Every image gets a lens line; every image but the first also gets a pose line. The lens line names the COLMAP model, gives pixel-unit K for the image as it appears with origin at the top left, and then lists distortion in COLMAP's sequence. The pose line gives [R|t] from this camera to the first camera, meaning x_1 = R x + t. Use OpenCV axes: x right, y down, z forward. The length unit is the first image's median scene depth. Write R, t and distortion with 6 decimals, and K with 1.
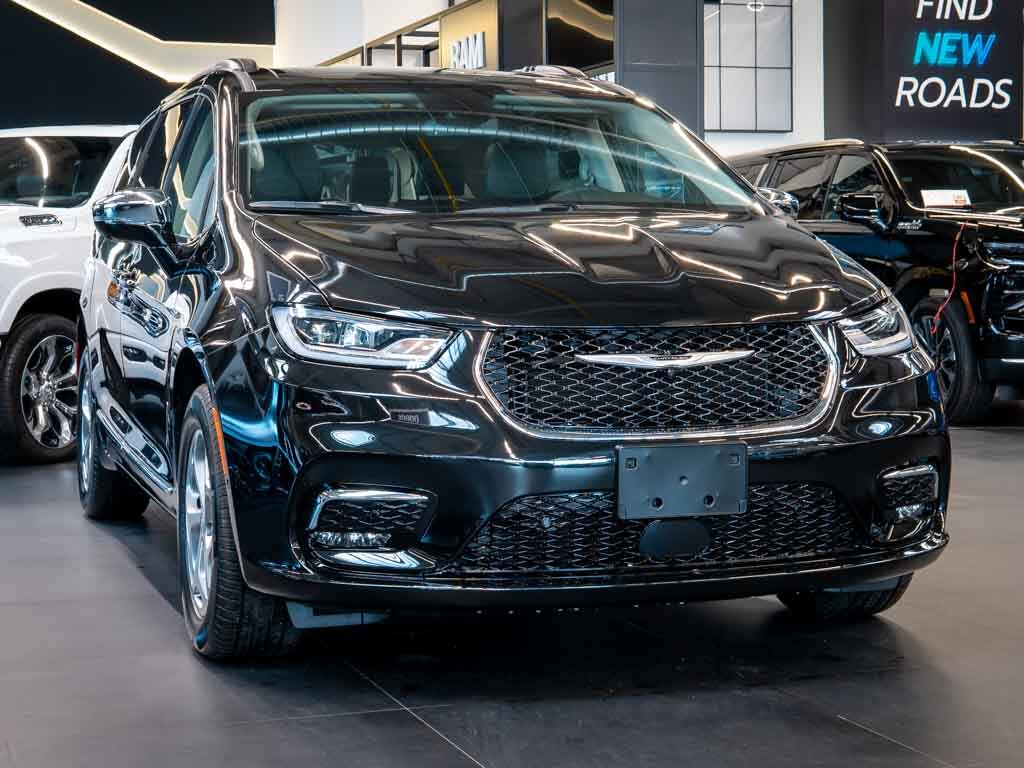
lens RADIAL K [[1845.7, 0, 512.0], [0, 1845.7, 384.0], [0, 0, 1]] dist [-0.062237, -0.072195]
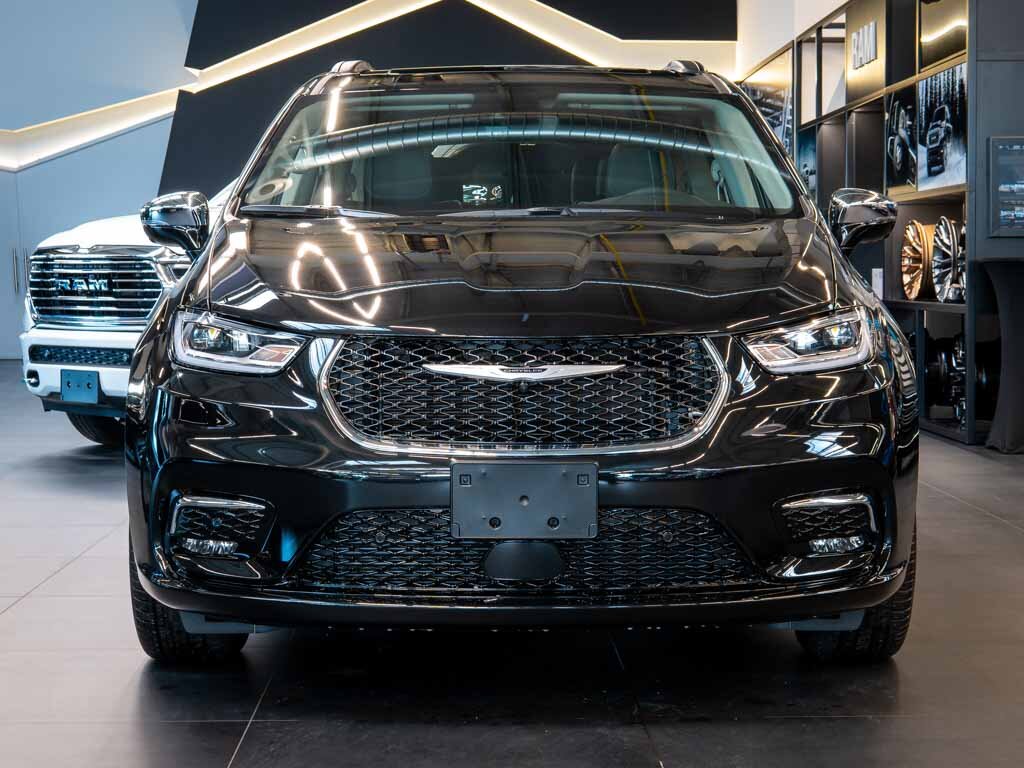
lens RADIAL K [[1860.9, 0, 512.0], [0, 1860.9, 384.0], [0, 0, 1]] dist [0.031977, 0.022393]
pose [[0.960918, 0.023718, -0.275816, 0.321418], [-0.023754, 0.999713, 0.003211, -0.009430], [0.275813, 0.003466, 0.961205, 0.074526]]
